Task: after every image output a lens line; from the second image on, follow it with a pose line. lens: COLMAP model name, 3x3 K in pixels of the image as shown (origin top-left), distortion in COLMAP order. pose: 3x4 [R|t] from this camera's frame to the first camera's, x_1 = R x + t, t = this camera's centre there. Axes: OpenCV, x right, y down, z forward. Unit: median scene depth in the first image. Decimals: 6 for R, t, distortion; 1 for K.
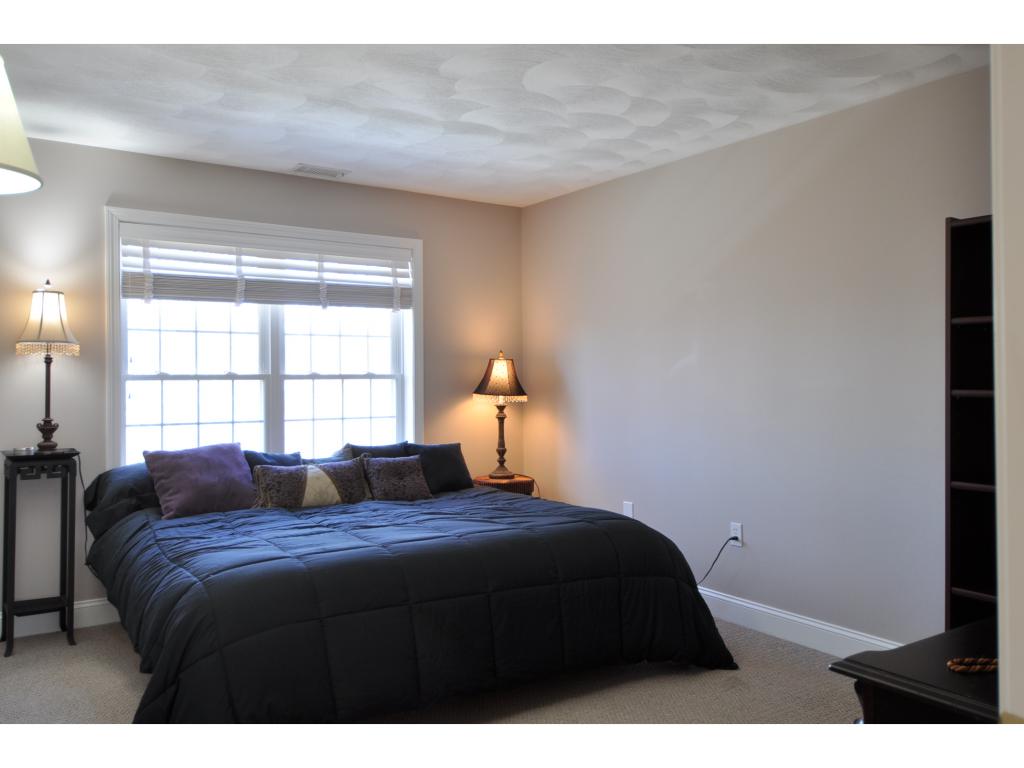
lens RADIAL K [[818.1, 0, 522.4], [0, 818.1, 374.5], [0, 0, 1]] dist [0.046409, -0.052557]
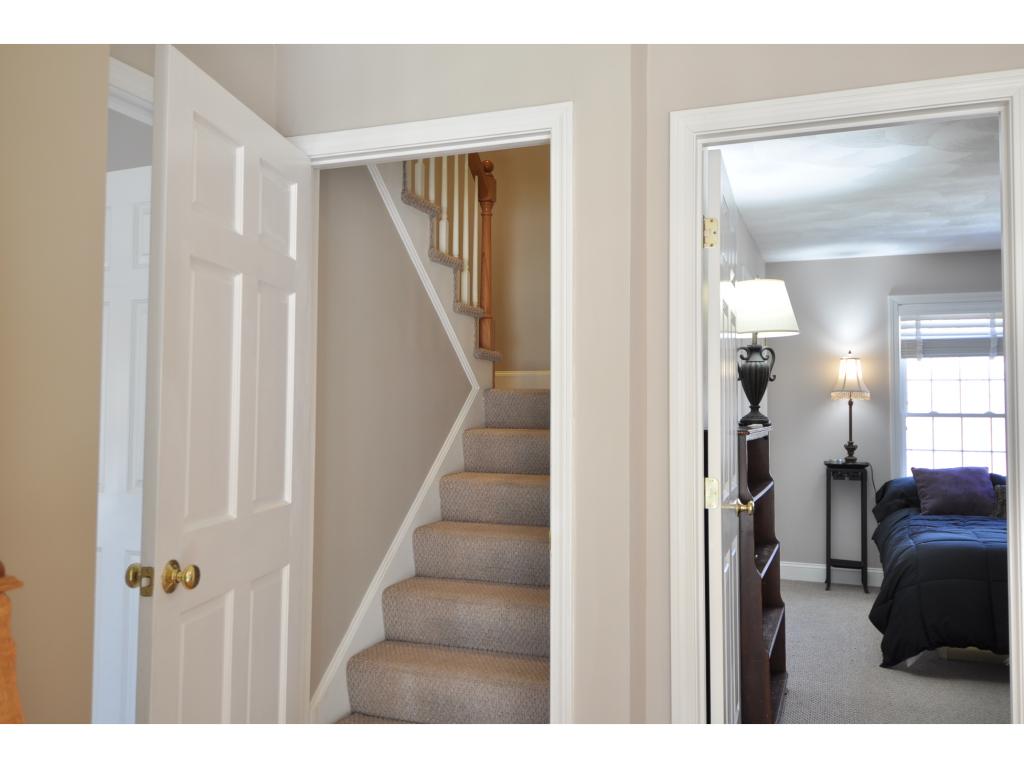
lens RADIAL K [[818.1, 0, 518.9], [0, 818.1, 380.7], [0, 0, 1]] dist [0.046409, -0.052557]
pose [[0.566257, -0.019053, -0.824008, 0.330972], [-0.003242, 0.999674, -0.025343, -0.018084], [0.824222, 0.017023, 0.566011, -0.364384]]
